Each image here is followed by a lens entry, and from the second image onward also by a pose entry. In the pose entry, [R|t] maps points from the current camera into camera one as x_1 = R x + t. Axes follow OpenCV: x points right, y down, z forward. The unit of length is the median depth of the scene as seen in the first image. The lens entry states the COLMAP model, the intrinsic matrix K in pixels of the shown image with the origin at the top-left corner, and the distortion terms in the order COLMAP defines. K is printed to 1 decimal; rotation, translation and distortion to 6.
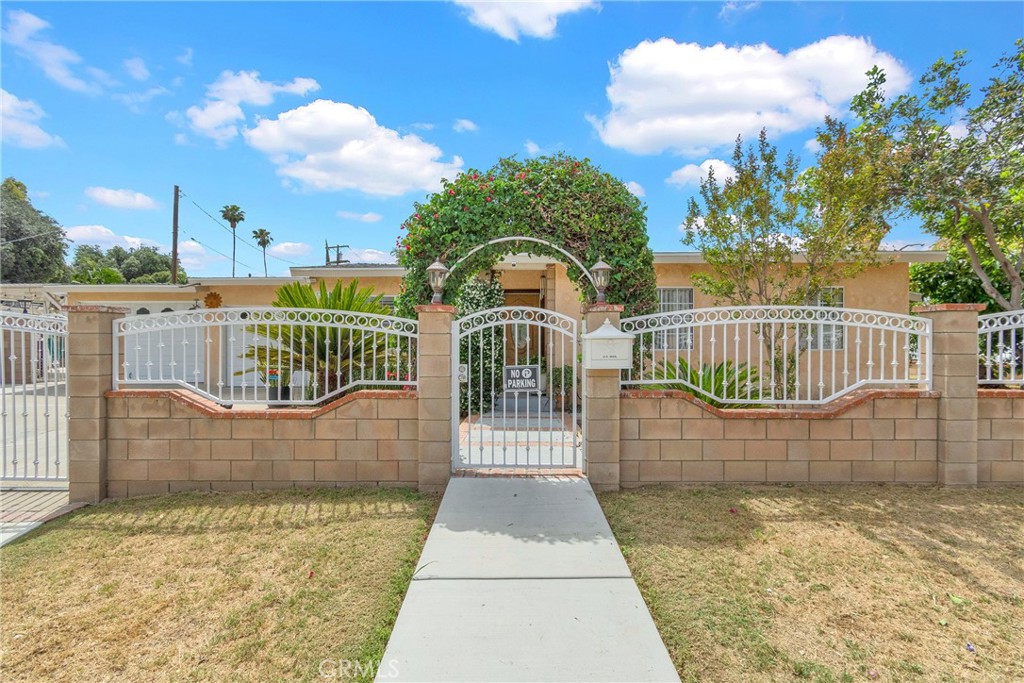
lens RADIAL K [[444.9, 0, 512.0], [0, 444.9, 341.5], [0, 0, 1]] dist [-0.001821, 0.005384]
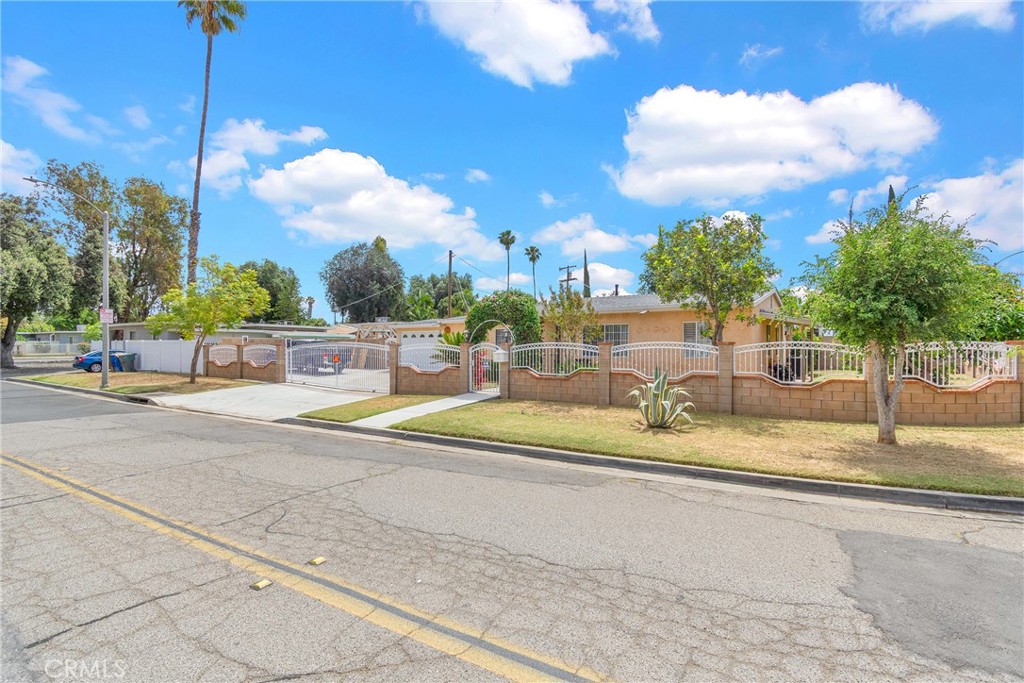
lens RADIAL K [[514.7, 0, 512.0], [0, 514.7, 341.5], [0, 0, 1]] dist [0.000837, -0.000340]
pose [[0.832807, -0.006568, -0.553524, 2.044304], [0.001769, 0.999956, -0.009203, -0.048577], [0.553561, 0.006685, 0.832782, -1.844542]]
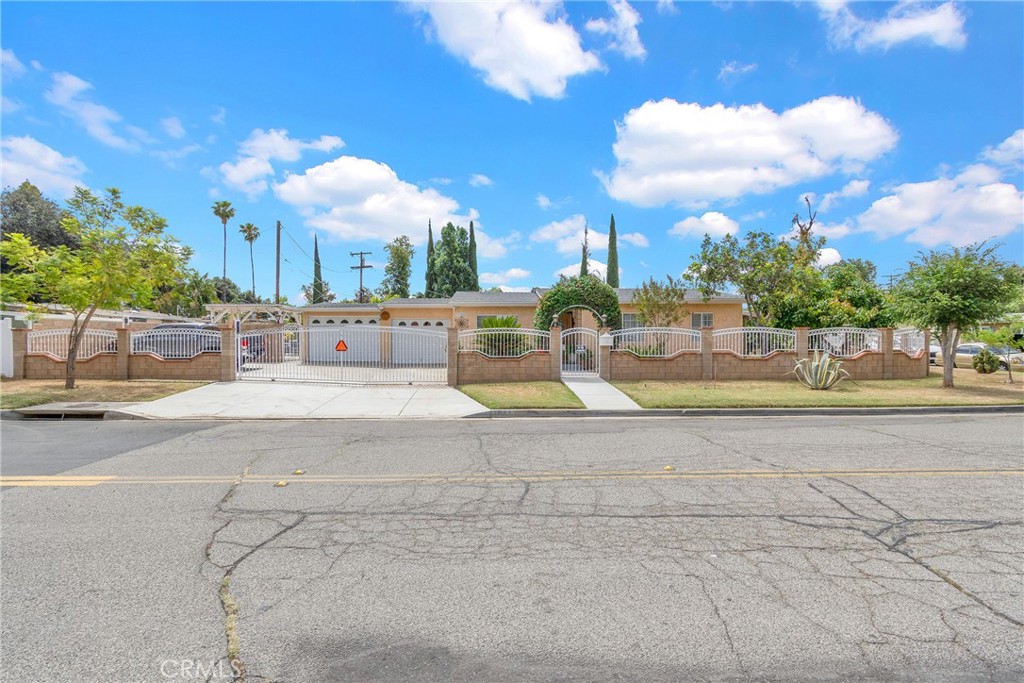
lens RADIAL K [[514.7, 0, 512.0], [0, 514.7, 341.5], [0, 0, 1]] dist [0.000837, -0.000340]
pose [[0.999289, -0.001598, 0.037661, -0.572138], [0.001463, 0.999992, 0.003599, 0.009732], [-0.037667, -0.003541, 0.999284, -2.541202]]
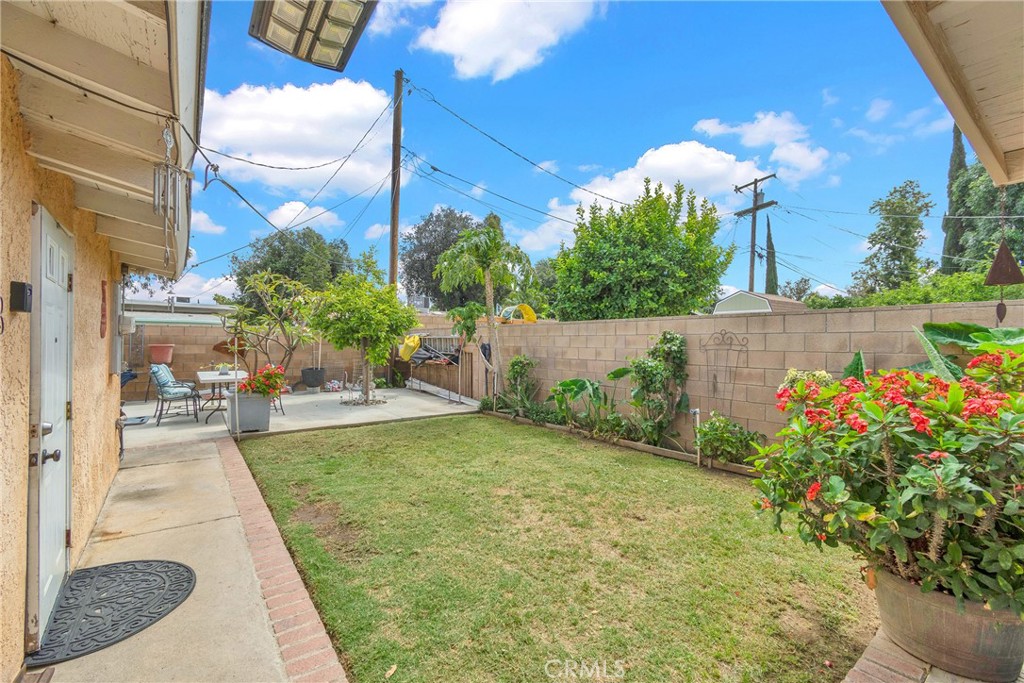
lens RADIAL K [[451.9, 0, 512.0], [0, 451.9, 341.5], [0, 0, 1]] dist [-0.001290, -0.000310]
pose [[0.594340, -0.003923, -0.804204, -0.979867], [-0.006295, 0.999935, -0.009530, -0.022084], [0.804189, 0.010727, 0.594277, 3.541328]]
